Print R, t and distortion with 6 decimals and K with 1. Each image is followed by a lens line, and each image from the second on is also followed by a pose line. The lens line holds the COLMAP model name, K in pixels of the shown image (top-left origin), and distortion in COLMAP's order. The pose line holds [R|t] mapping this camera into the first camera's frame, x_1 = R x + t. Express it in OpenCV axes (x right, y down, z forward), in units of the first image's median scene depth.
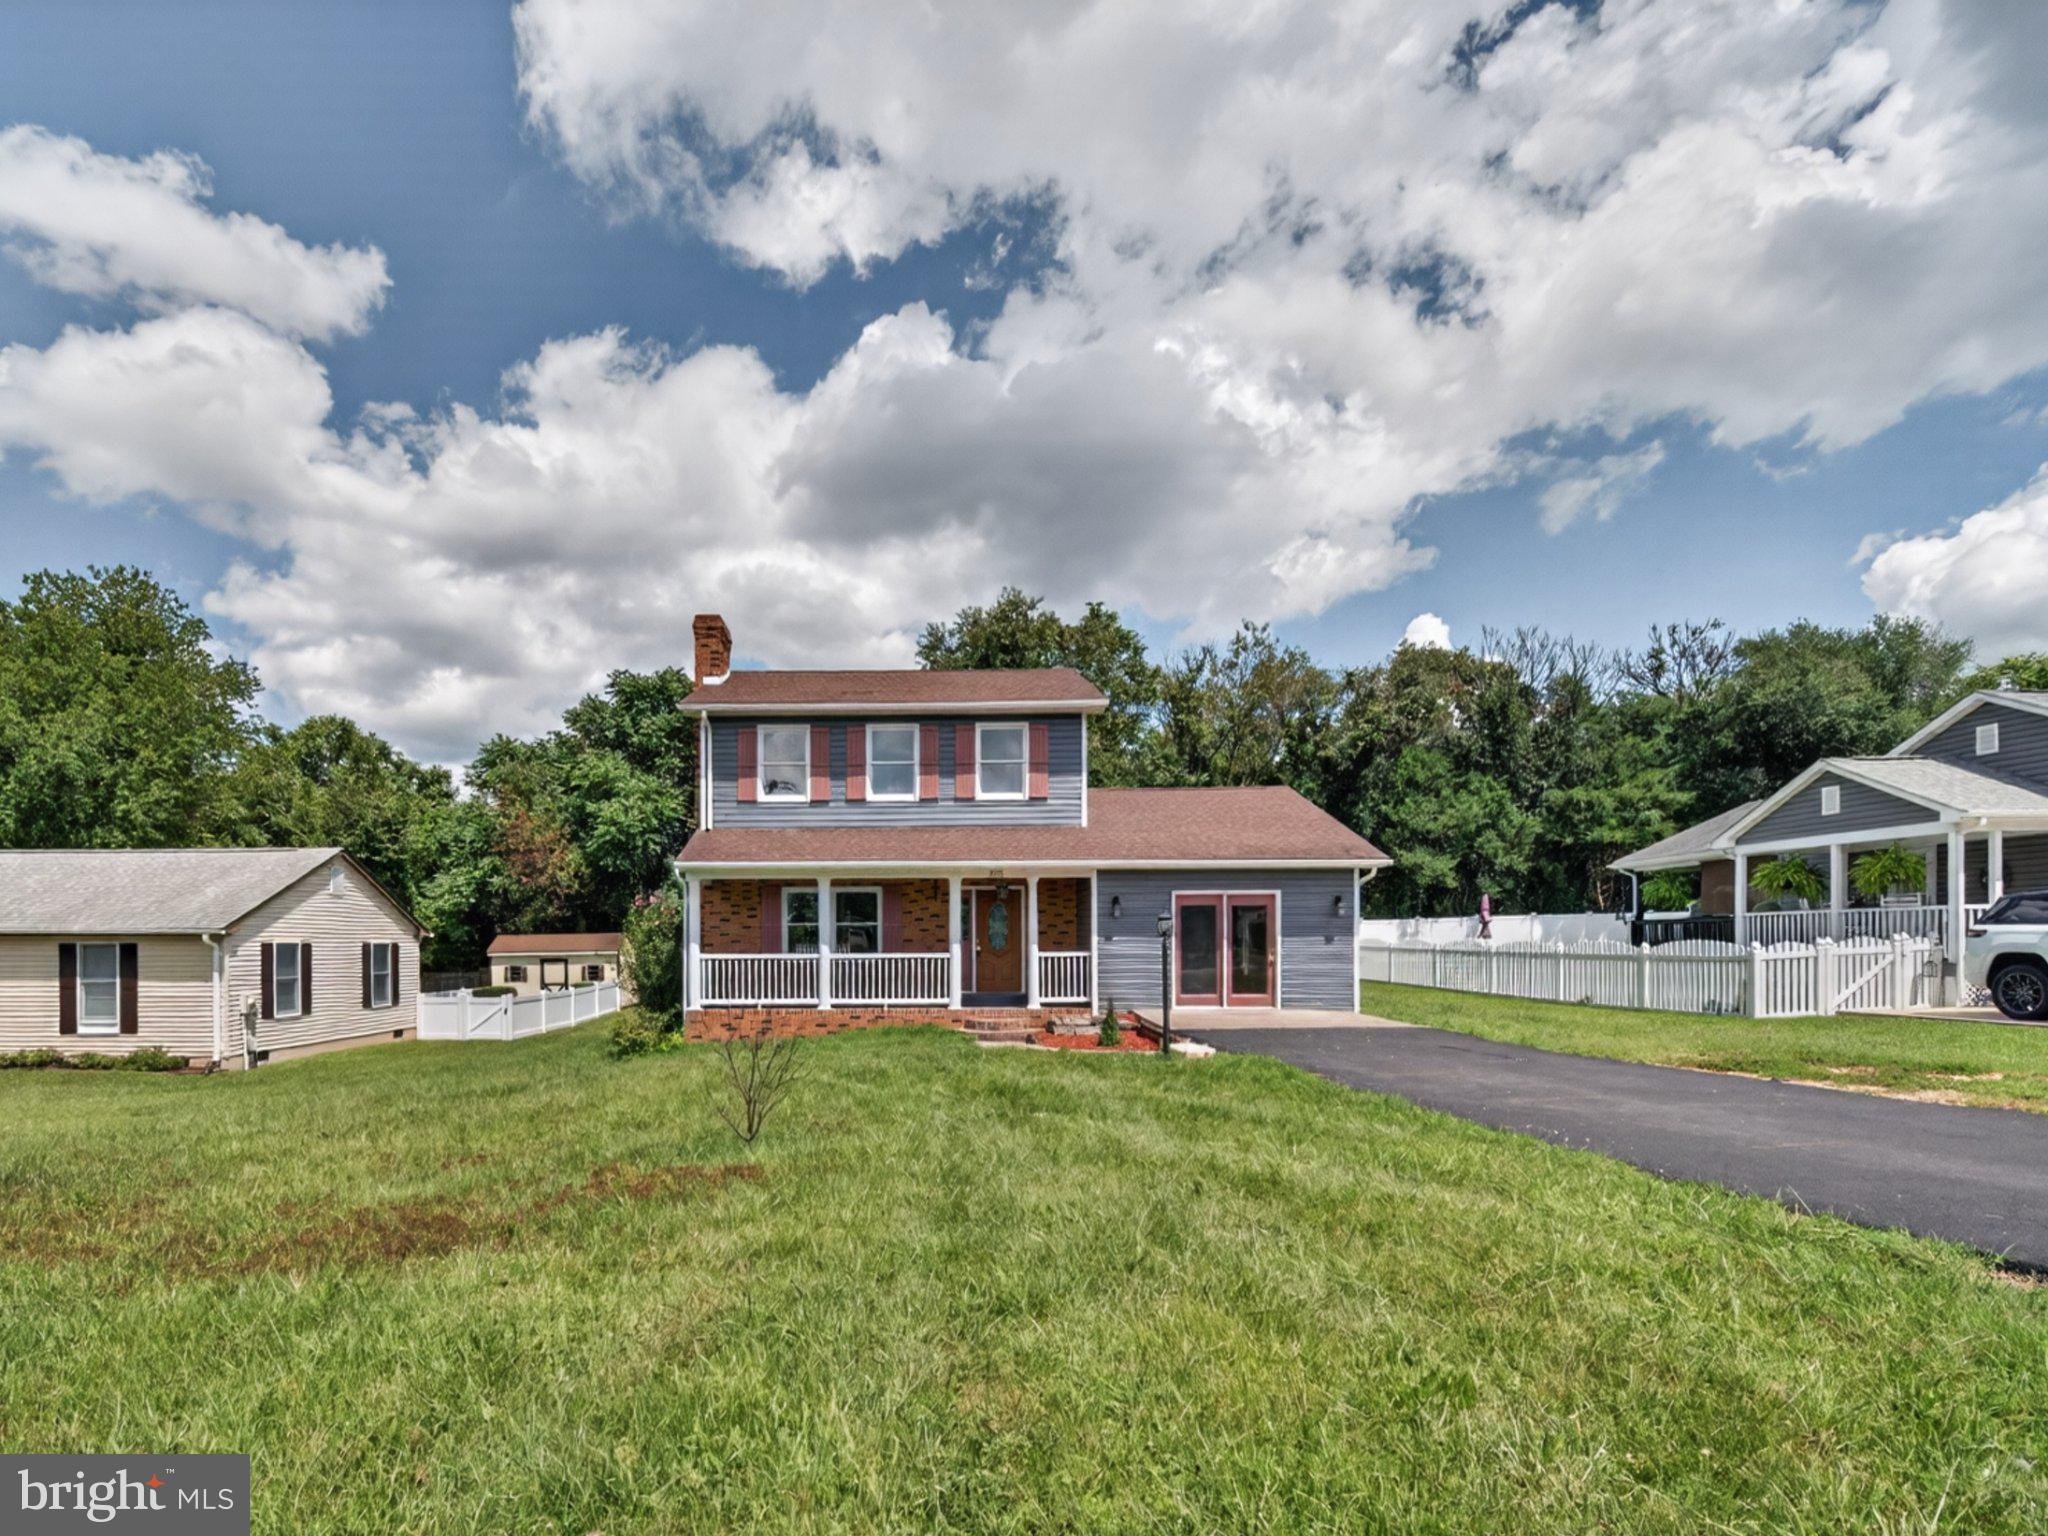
lens RADIAL K [[806.2, 0, 1033.3], [0, 806.2, 770.9], [0, 0, 1]] dist [-0.000134, -0.000136]
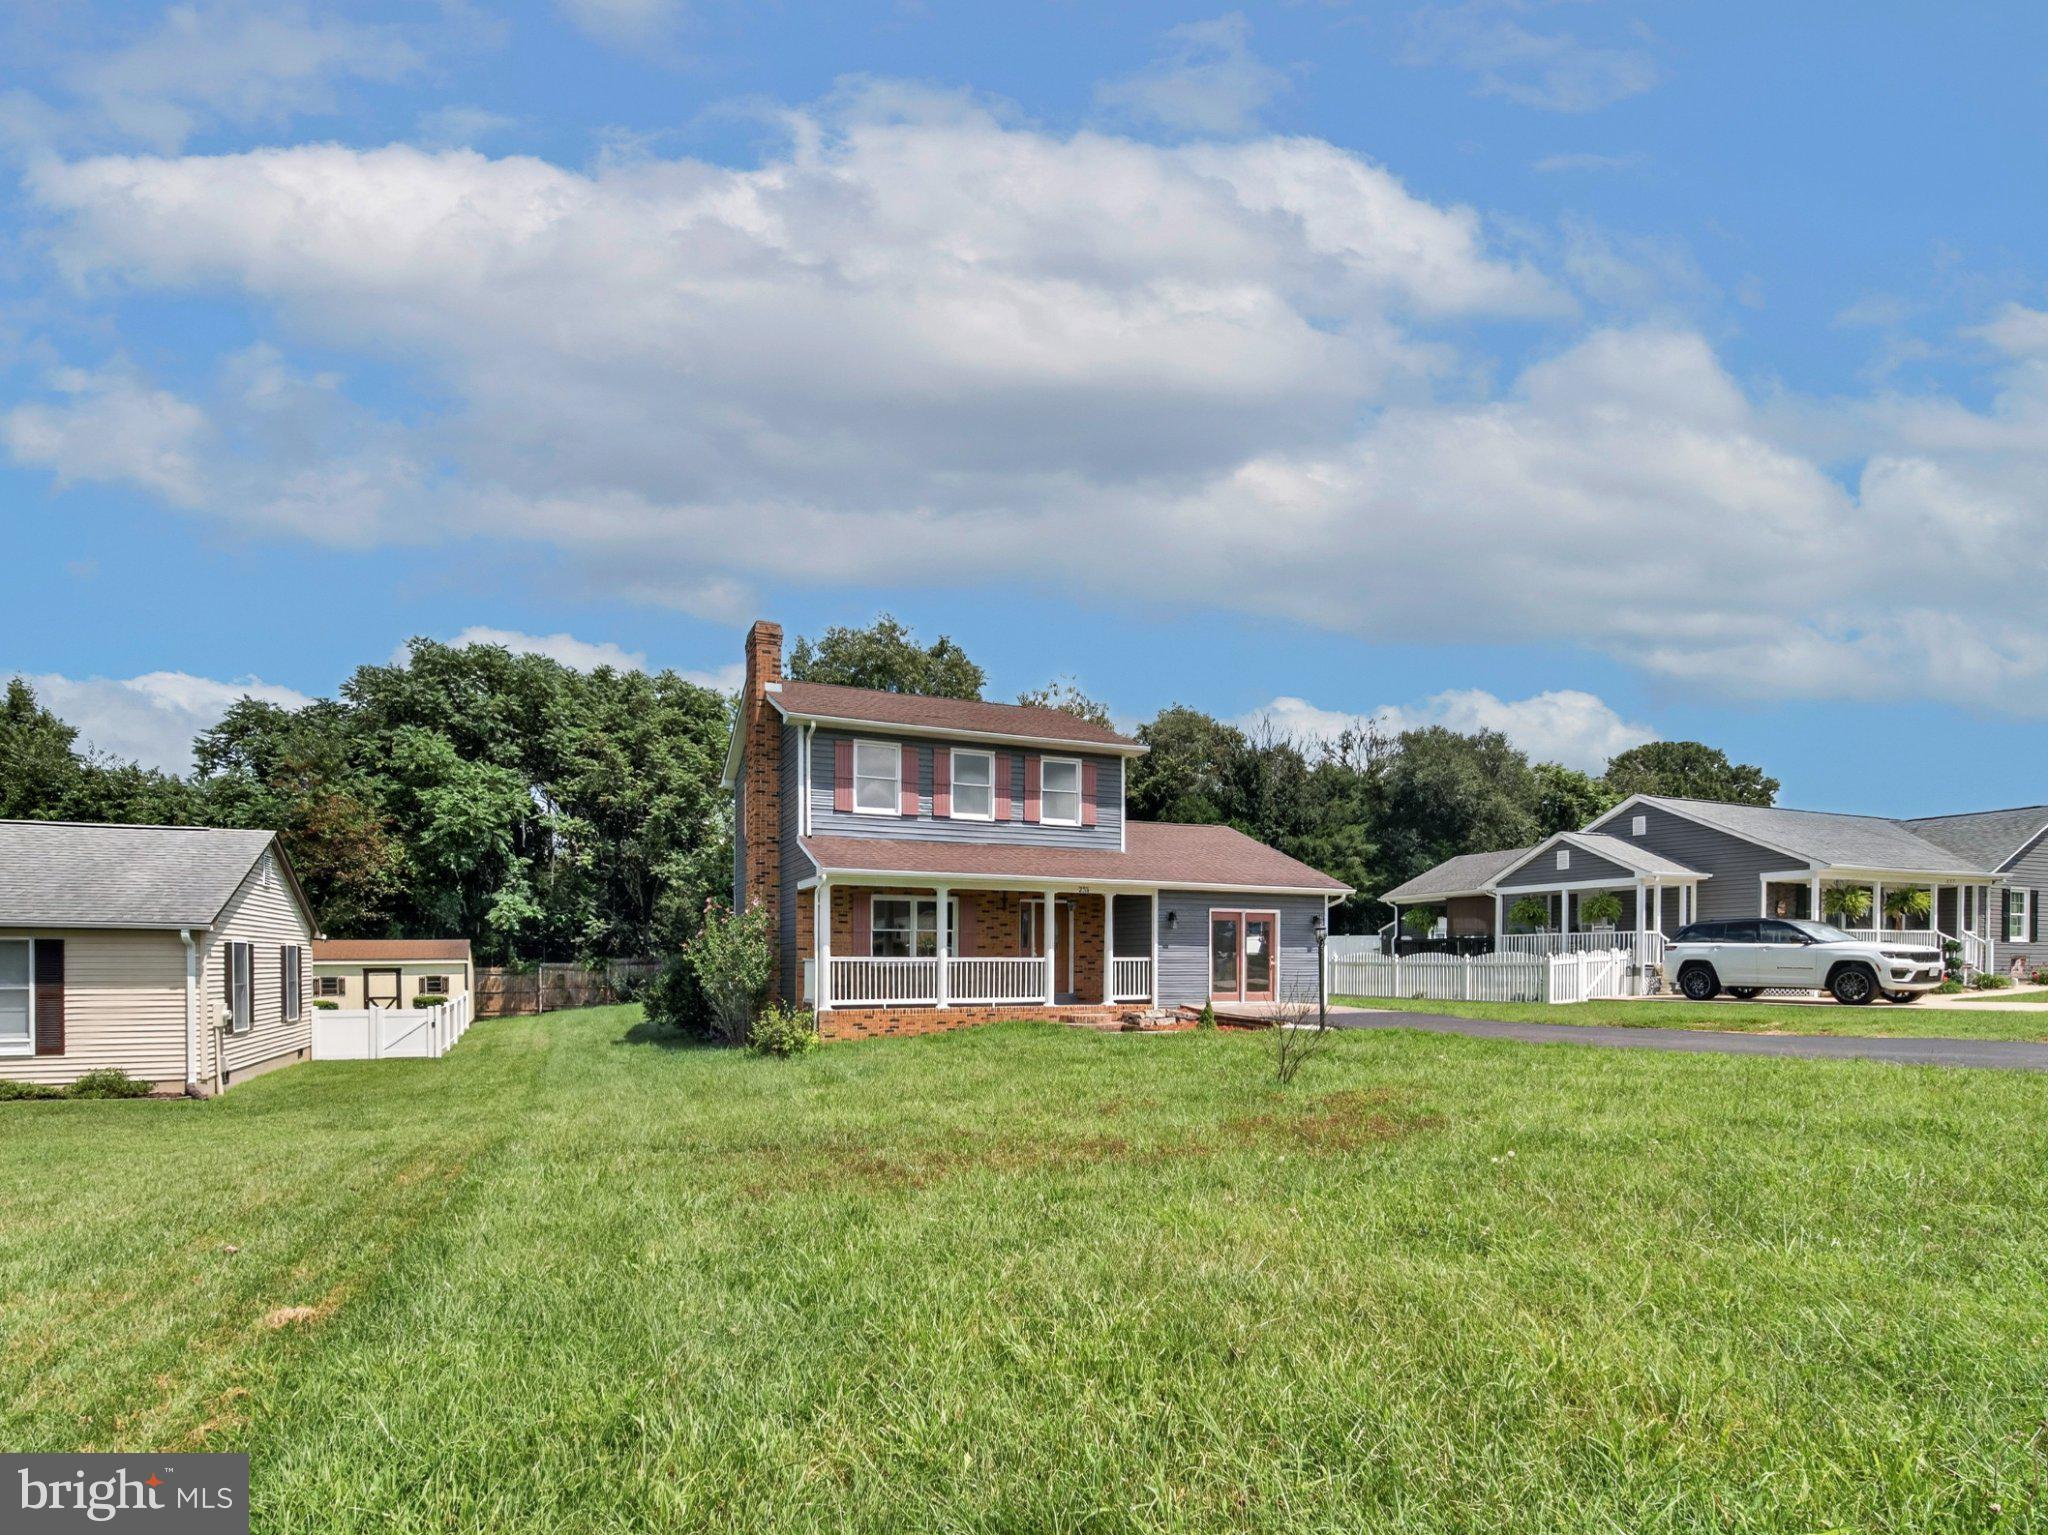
lens RADIAL K [[786.9, 0, 1026.3], [0, 786.9, 802.3], [0, 0, 1]] dist [0.000041, -0.000133]
pose [[0.937607, 0.072772, 0.339995, -0.474818], [-0.076992, 0.997031, -0.001082, 0.009386], [-0.339065, -0.025162, 0.940427, -0.028772]]
